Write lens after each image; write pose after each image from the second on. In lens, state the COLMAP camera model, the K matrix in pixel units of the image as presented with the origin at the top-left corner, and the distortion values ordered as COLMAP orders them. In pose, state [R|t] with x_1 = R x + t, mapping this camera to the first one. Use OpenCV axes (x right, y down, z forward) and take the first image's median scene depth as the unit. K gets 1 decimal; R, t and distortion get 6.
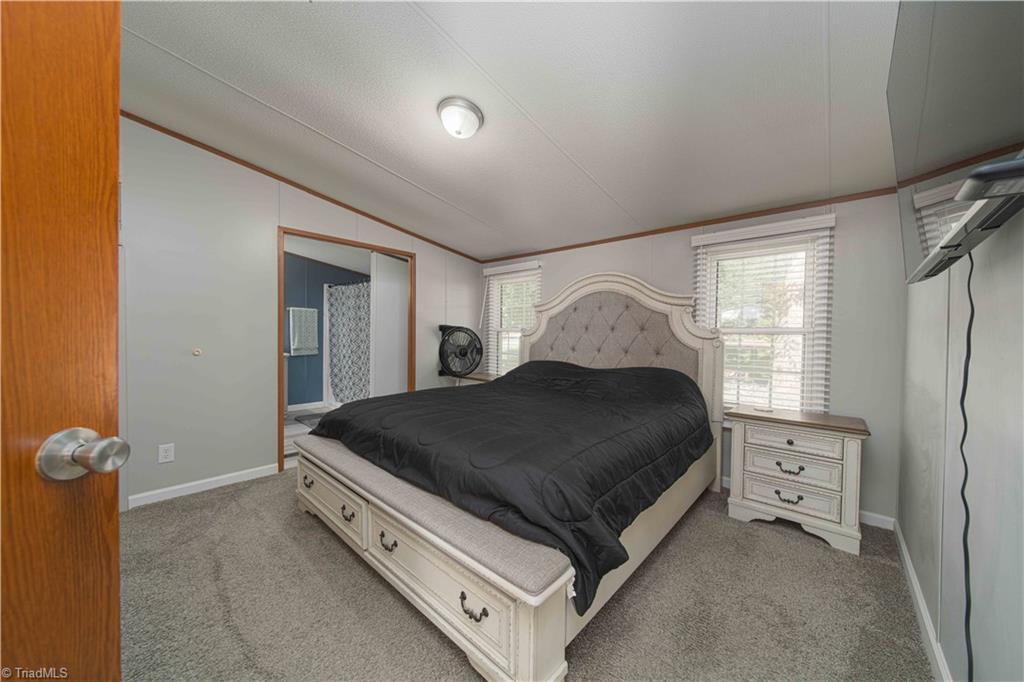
lens RADIAL K [[362.9, 0, 514.0], [0, 362.9, 342.0], [0, 0, 1]] dist [-0.002120, -0.000150]
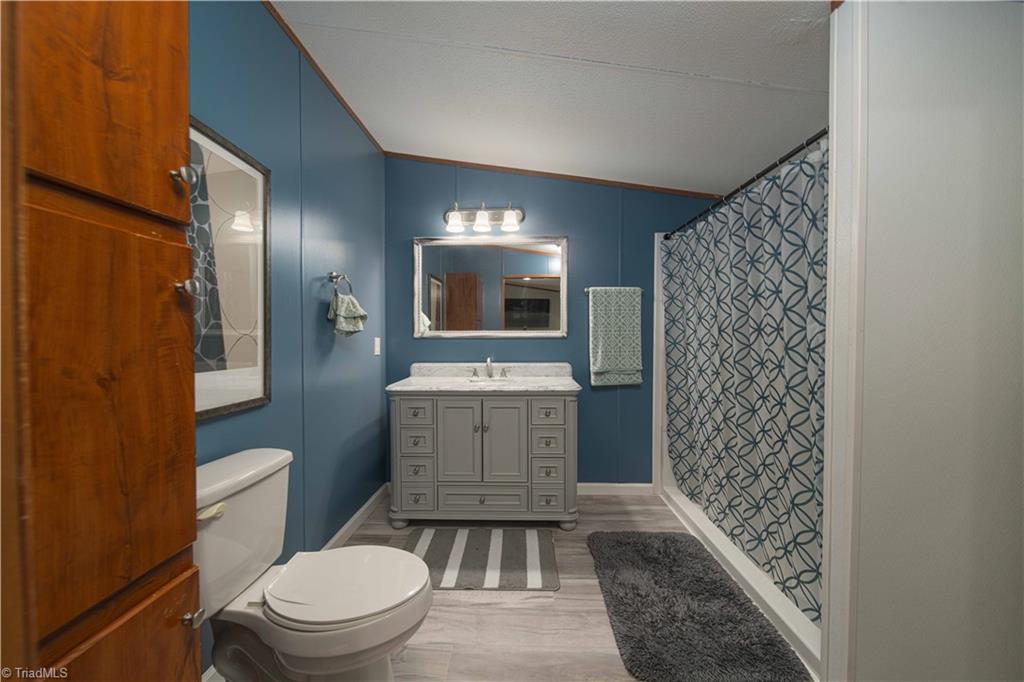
lens RADIAL K [[362.9, 0, 515.4], [0, 362.9, 340.8], [0, 0, 1]] dist [-0.002120, -0.000150]
pose [[0.655152, -0.002303, -0.755493, -0.290411], [-0.007412, 0.999928, -0.009475, -0.016145], [0.755461, 0.011807, 0.655088, 0.562550]]
